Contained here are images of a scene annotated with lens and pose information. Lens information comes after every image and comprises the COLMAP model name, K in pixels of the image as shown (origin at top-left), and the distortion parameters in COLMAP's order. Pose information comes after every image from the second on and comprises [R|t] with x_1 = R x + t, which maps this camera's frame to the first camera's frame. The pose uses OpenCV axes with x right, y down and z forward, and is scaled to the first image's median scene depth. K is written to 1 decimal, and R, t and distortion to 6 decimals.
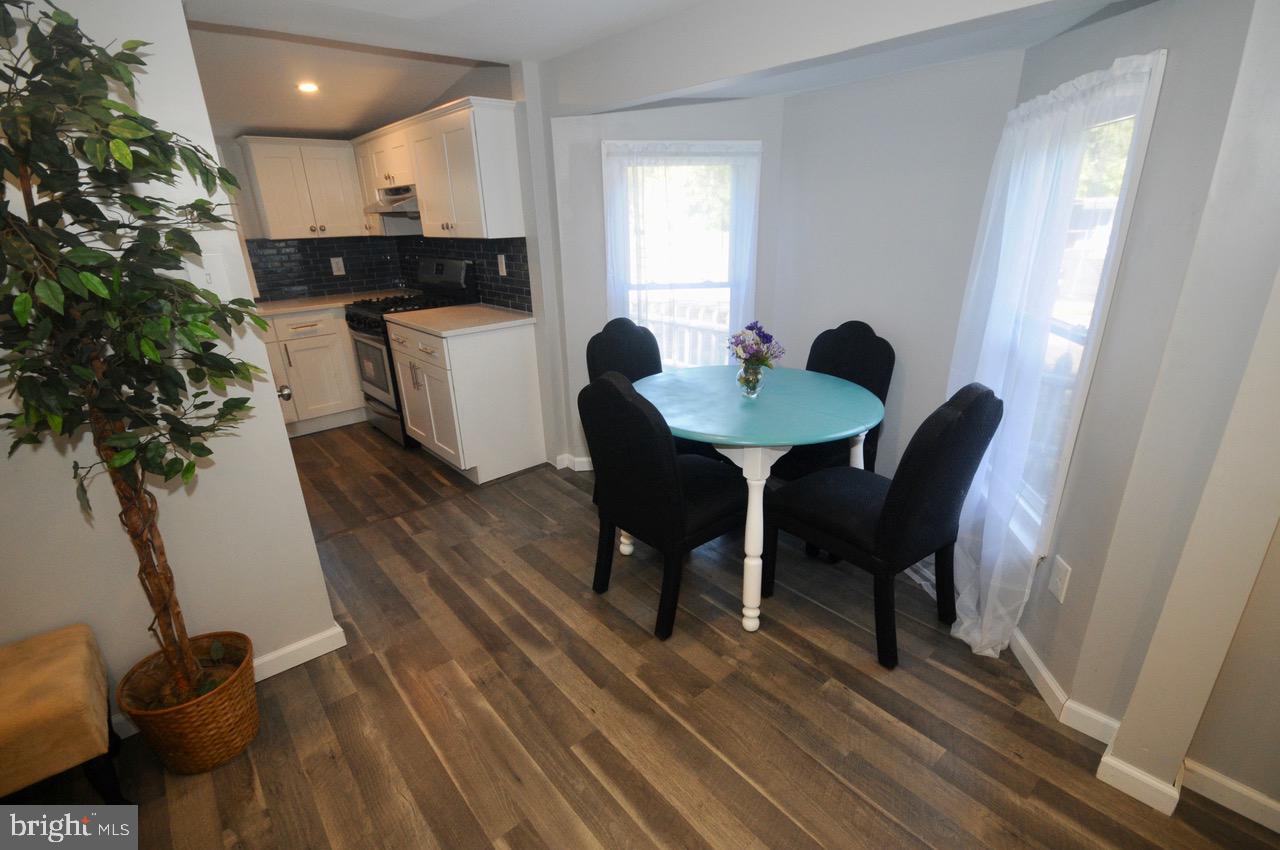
lens RADIAL K [[596.3, 0, 646.8], [0, 596.3, 441.4], [0, 0, 1]] dist [-0.001712, -0.001347]
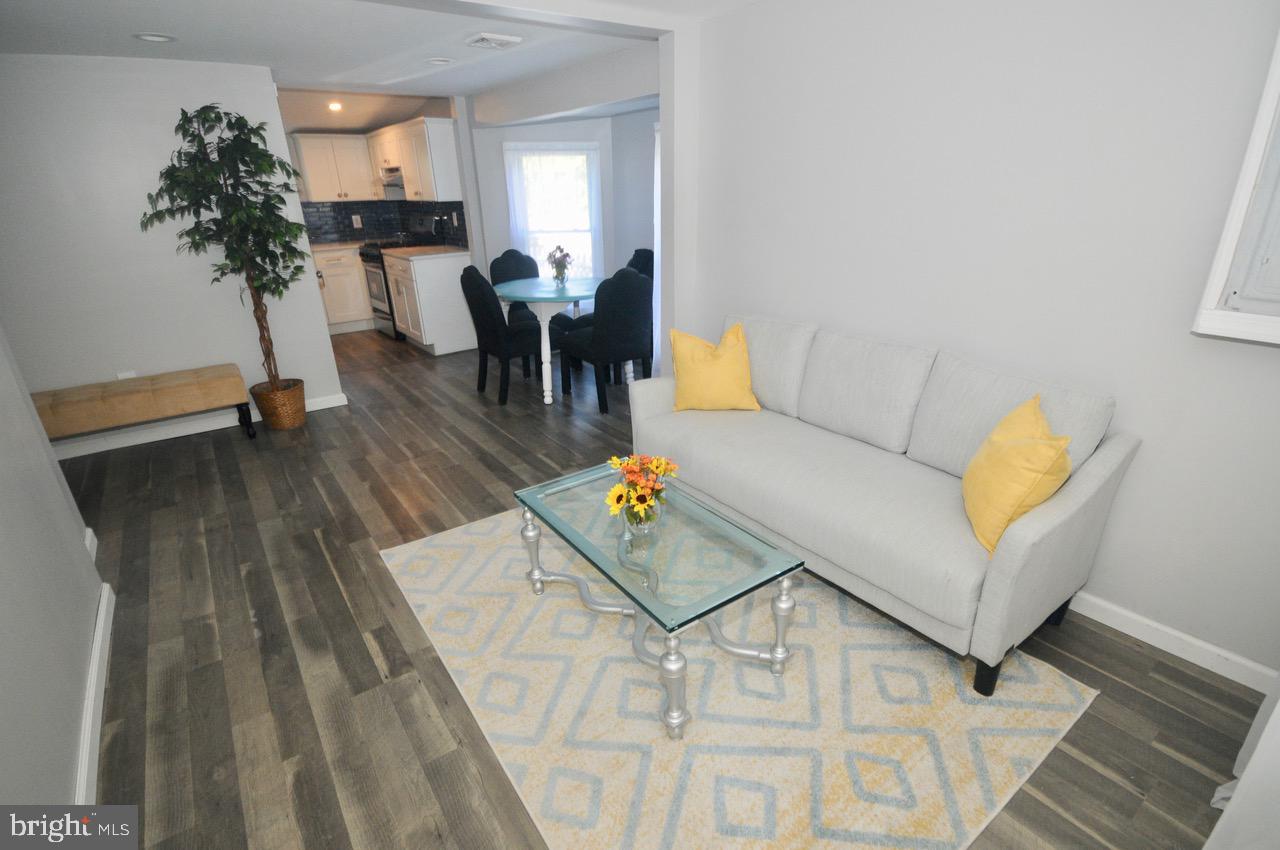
lens RADIAL K [[616.9, 0, 644.3], [0, 616.9, 444.6], [0, 0, 1]] dist [0.000816, 0.000304]
pose [[0.997263, 0.029519, -0.067792, 0.461054], [-0.026839, 0.998835, 0.040110, 0.264114], [0.068897, -0.038181, 0.996893, -0.731775]]
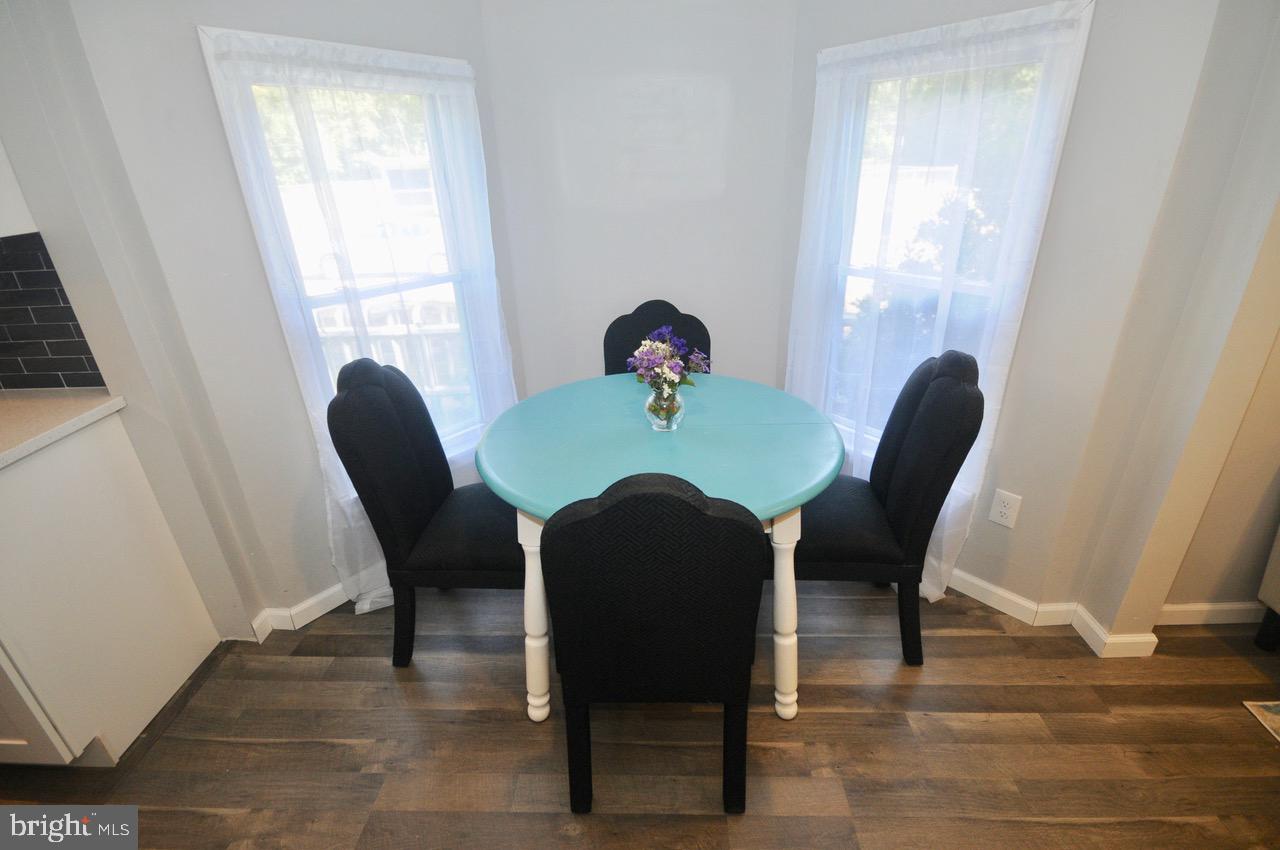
lens RADIAL K [[596.3, 0, 646.8], [0, 596.3, 441.4], [0, 0, 1]] dist [-0.001712, -0.001347]
pose [[0.670667, -0.318182, 0.670049, -0.264536], [0.278028, 0.945301, 0.170604, -0.152718], [-0.687682, 0.071874, 0.722446, 0.399615]]
